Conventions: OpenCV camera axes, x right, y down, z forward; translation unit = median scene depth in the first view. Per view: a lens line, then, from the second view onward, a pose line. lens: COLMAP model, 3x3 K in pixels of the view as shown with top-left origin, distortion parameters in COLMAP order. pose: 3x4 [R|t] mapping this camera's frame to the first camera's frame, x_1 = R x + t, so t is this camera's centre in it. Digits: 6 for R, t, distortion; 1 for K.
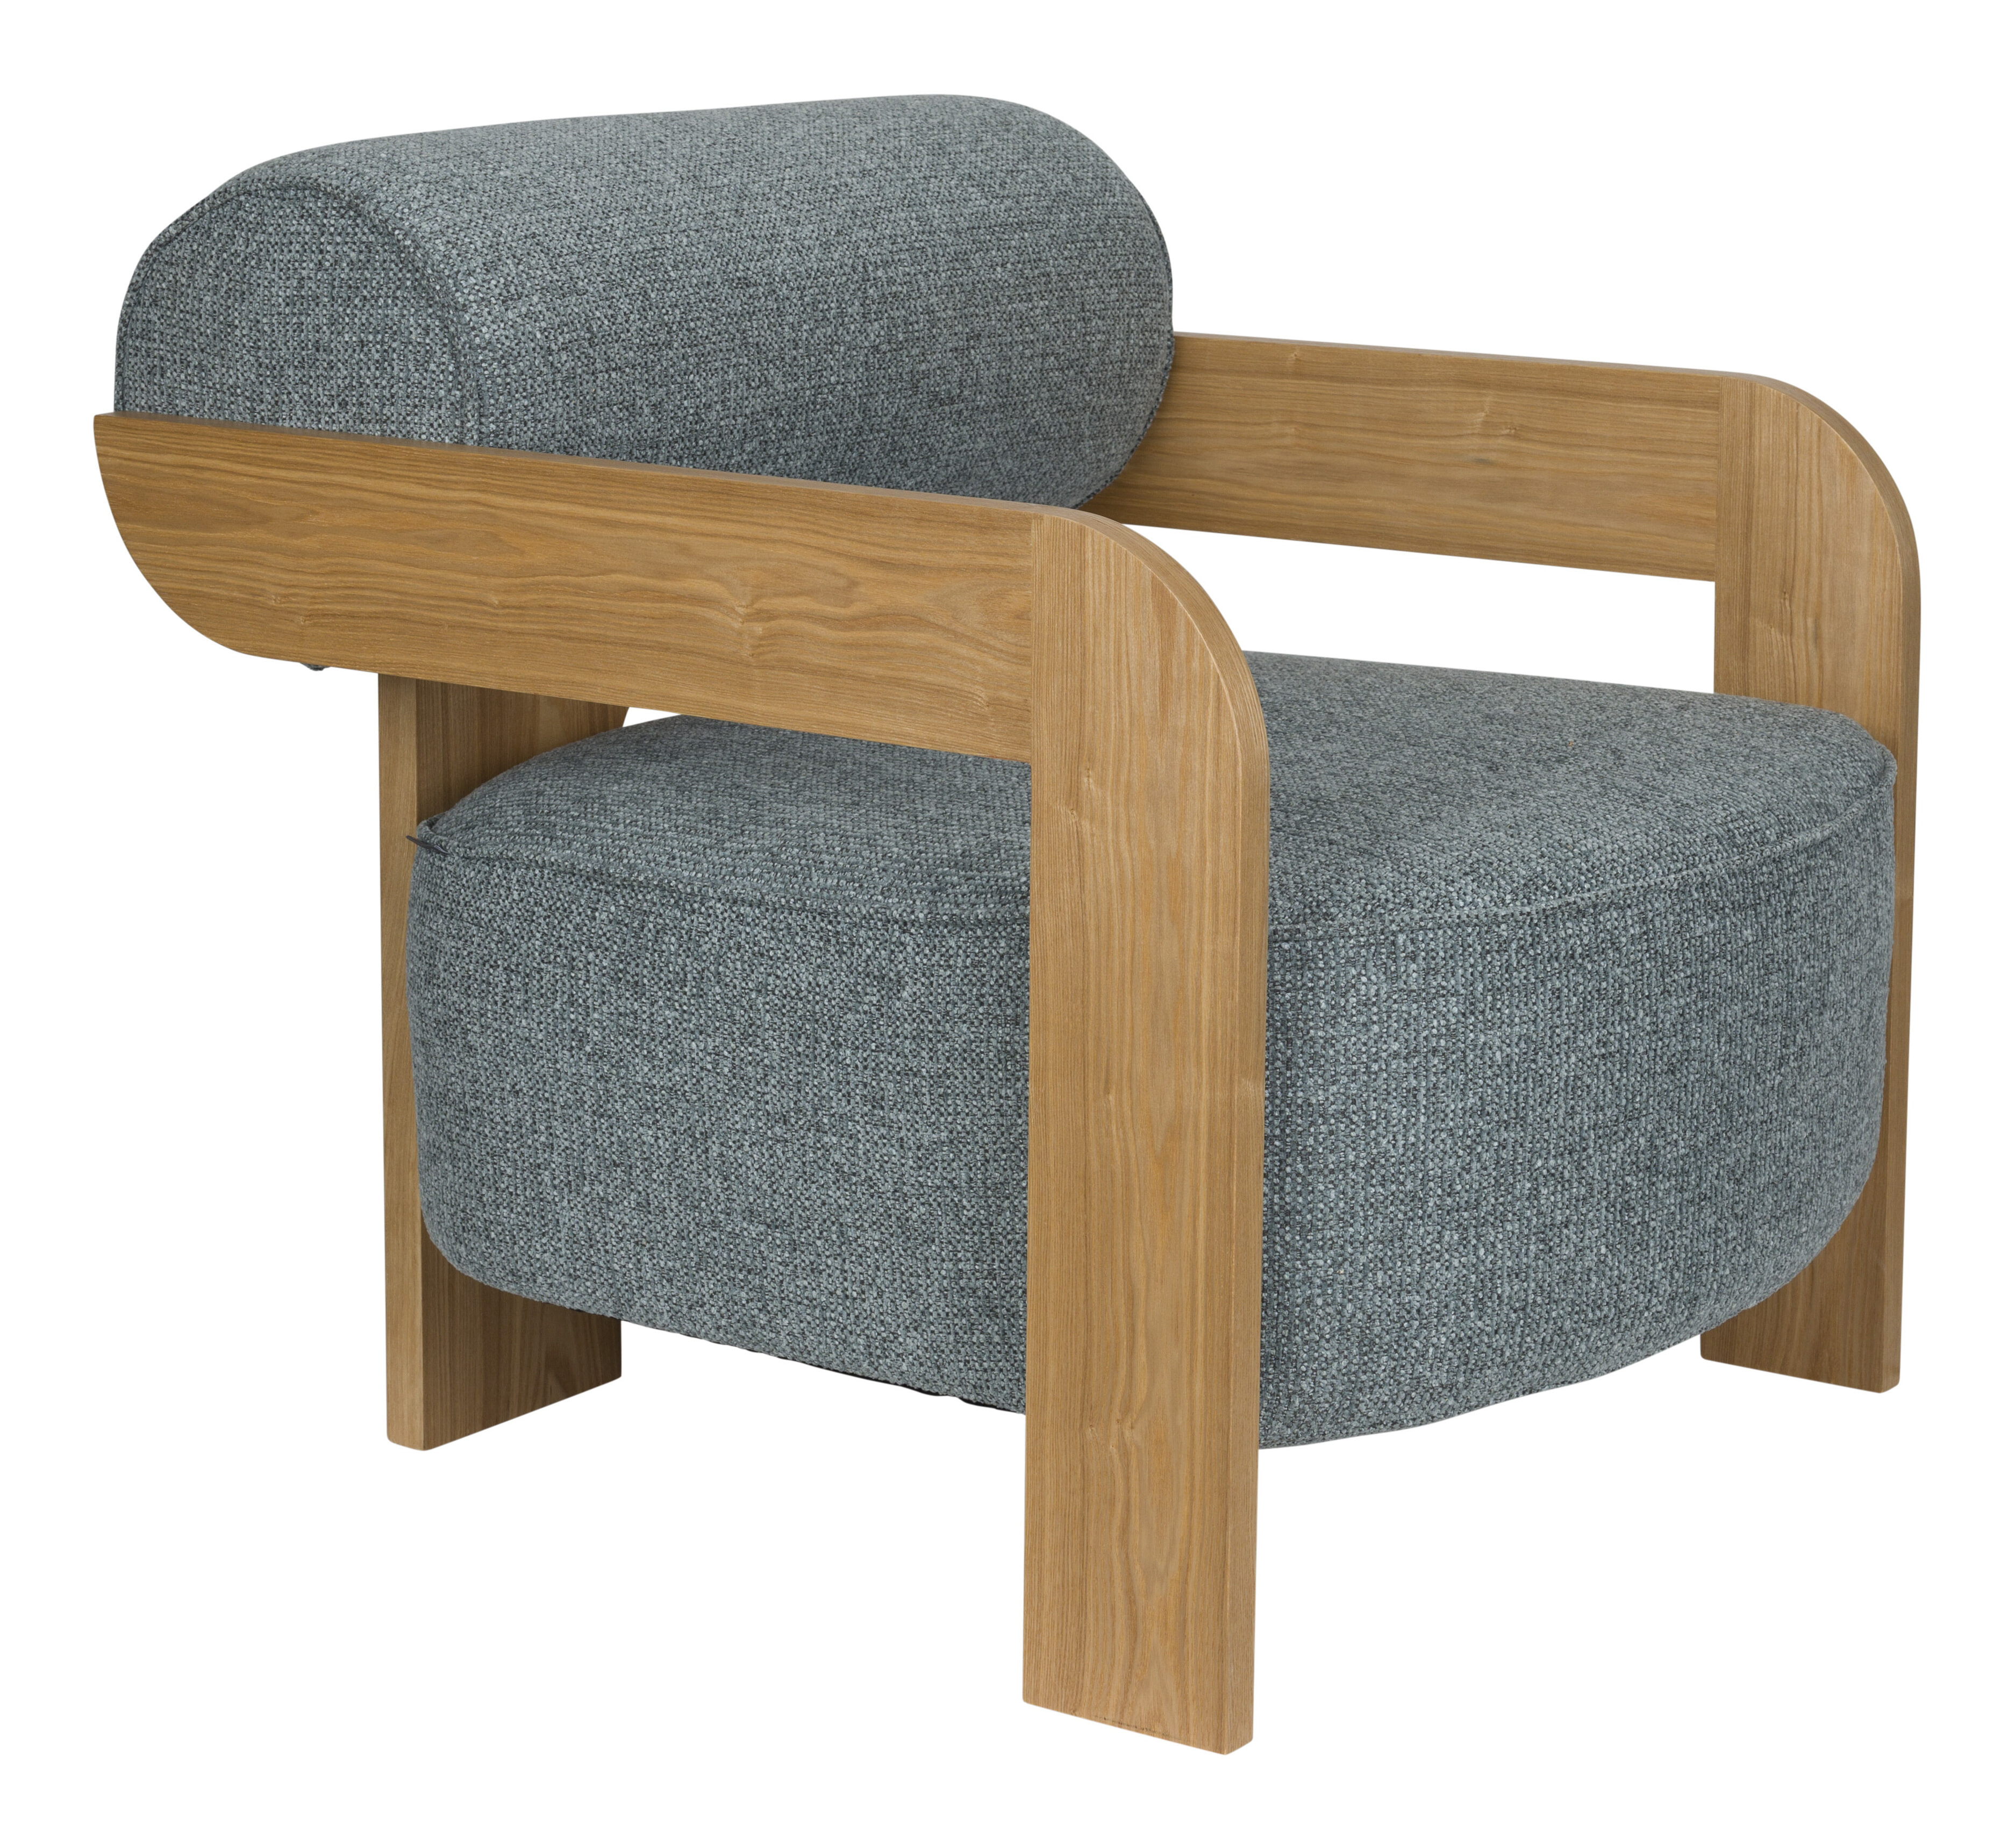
lens RADIAL K [[5885.1, 0, 1008.6], [0, 5885.1, 910.3], [0, 0, 1]] dist [0.032852, 0.000000]
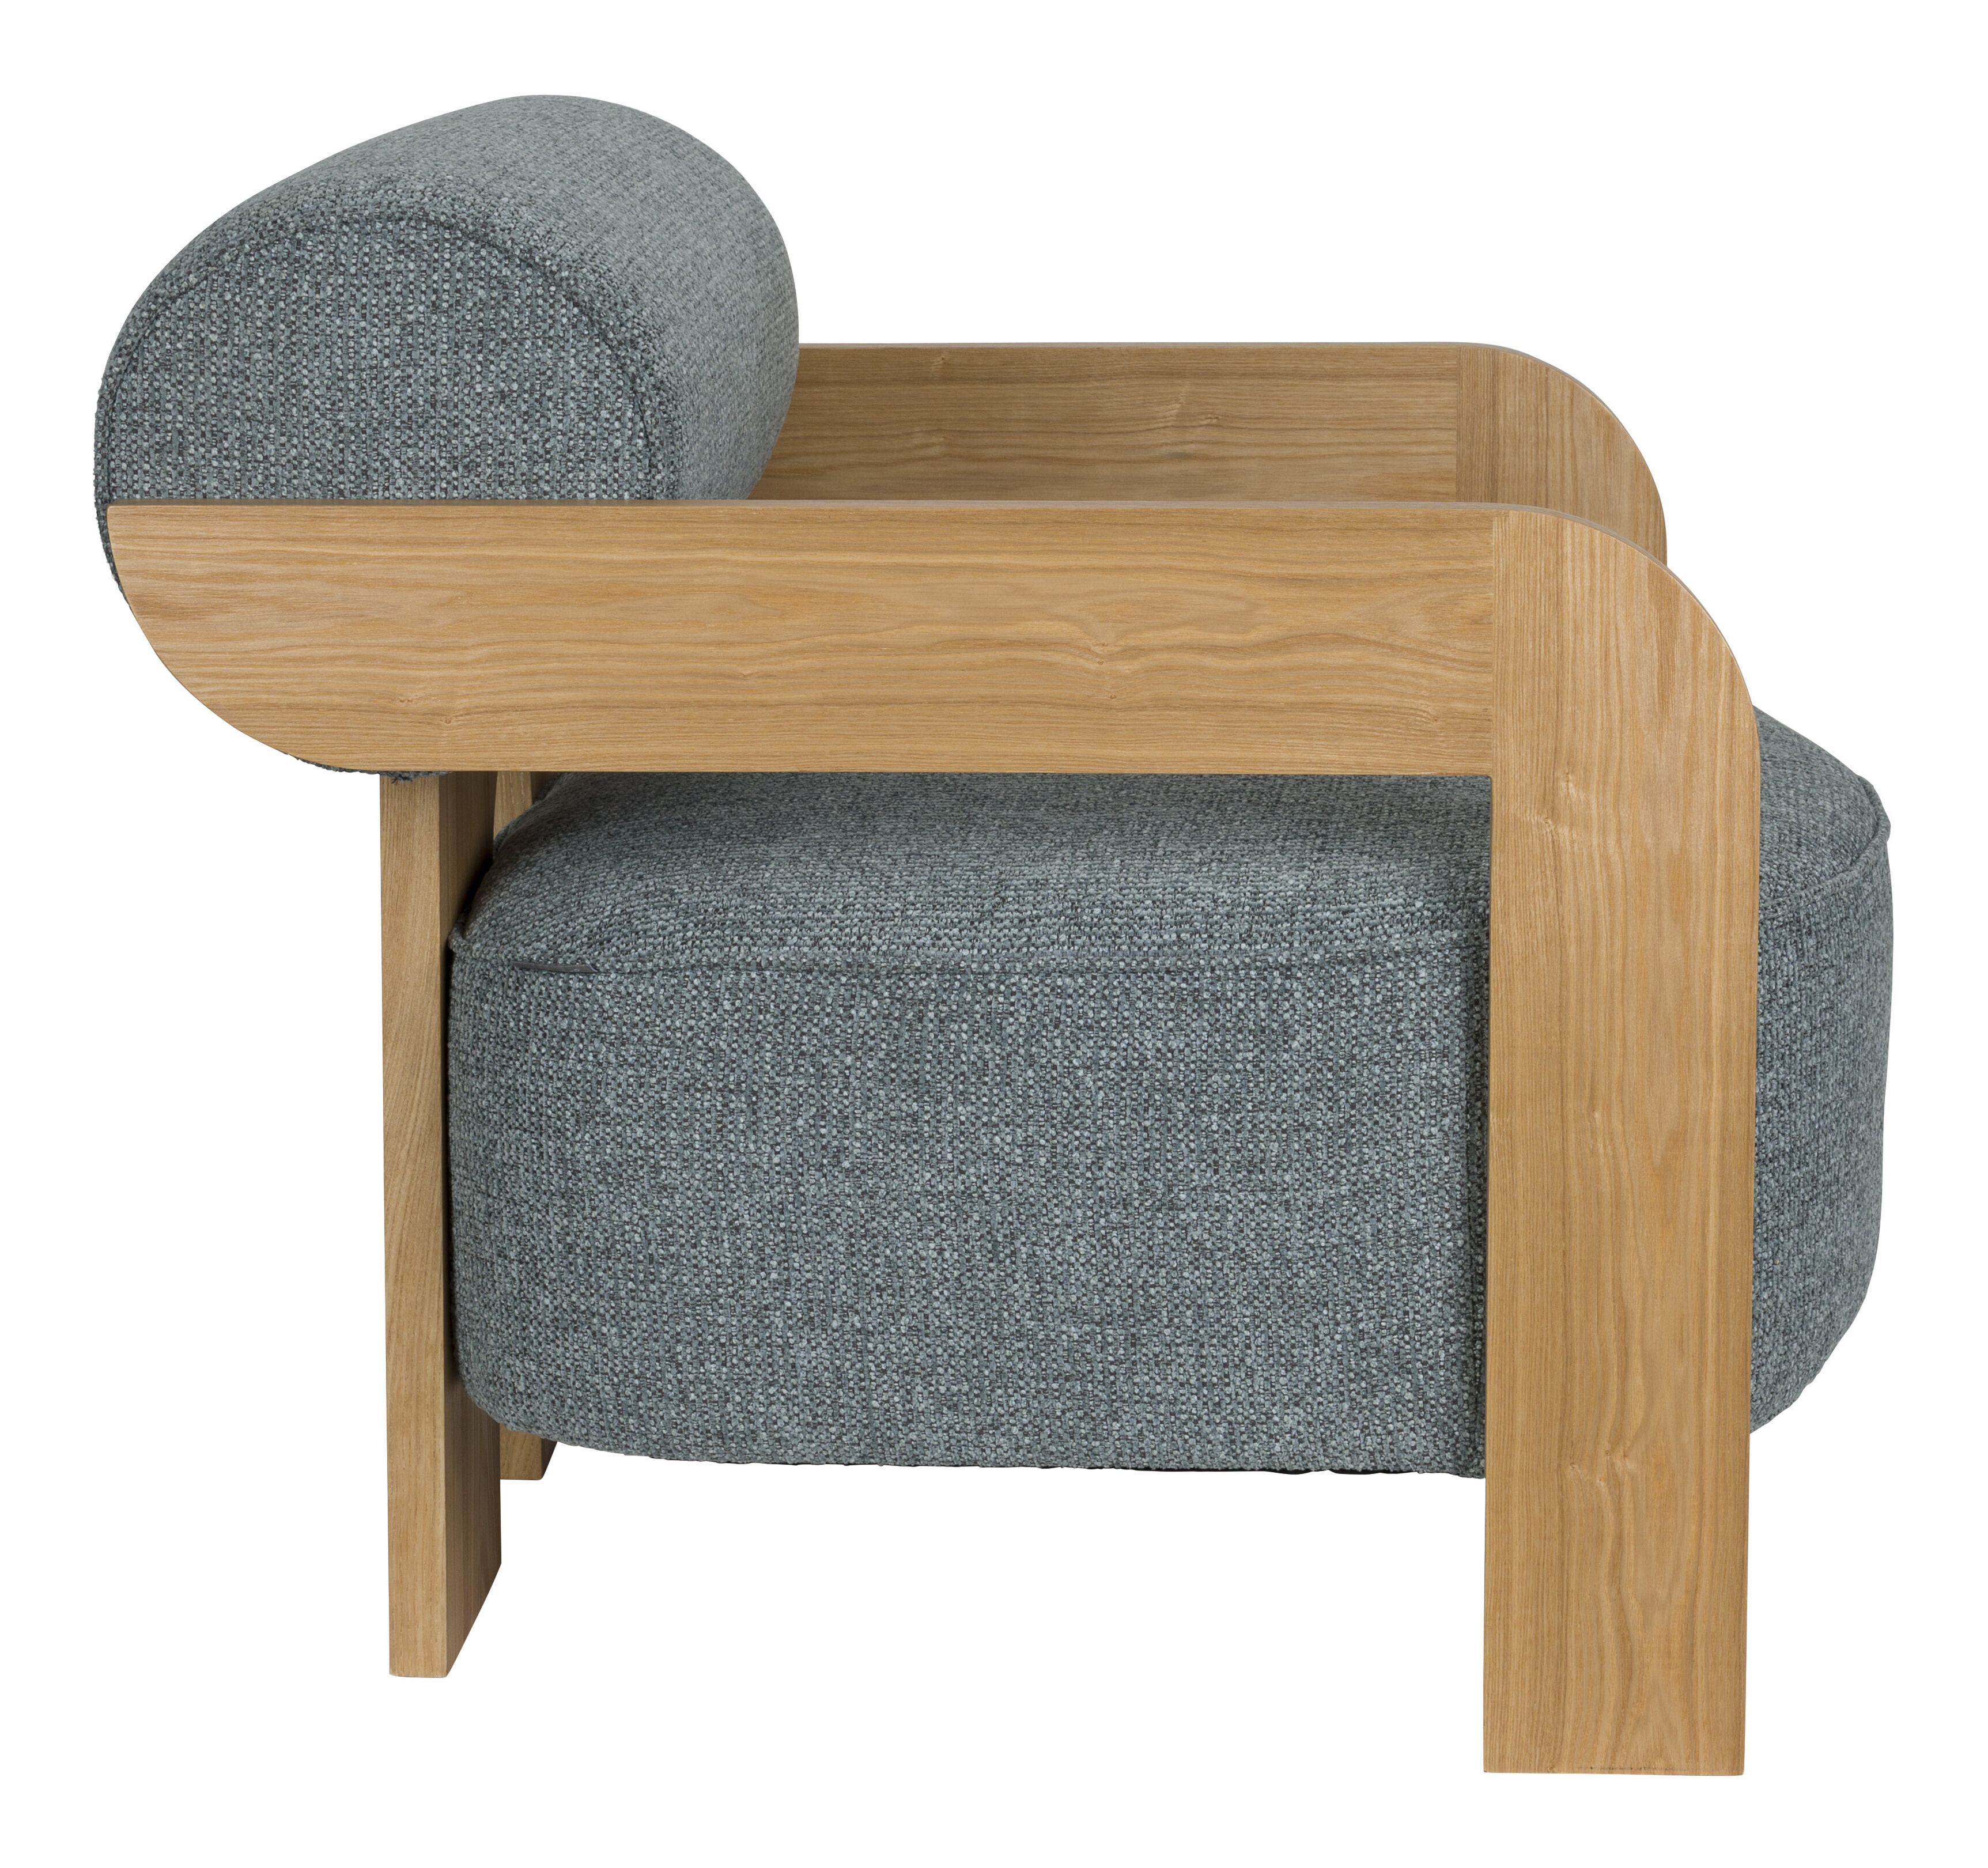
lens RADIAL K [[6376.9, 0, 994.6], [0, 6376.9, 946.1], [0, 0, 1]] dist [0.037159, 0.000000]
pose [[0.790811, -0.116461, 0.600878, -0.648898], [0.121147, 0.992091, 0.032844, -0.039333], [-0.599951, 0.046821, 0.798665, 0.220869]]
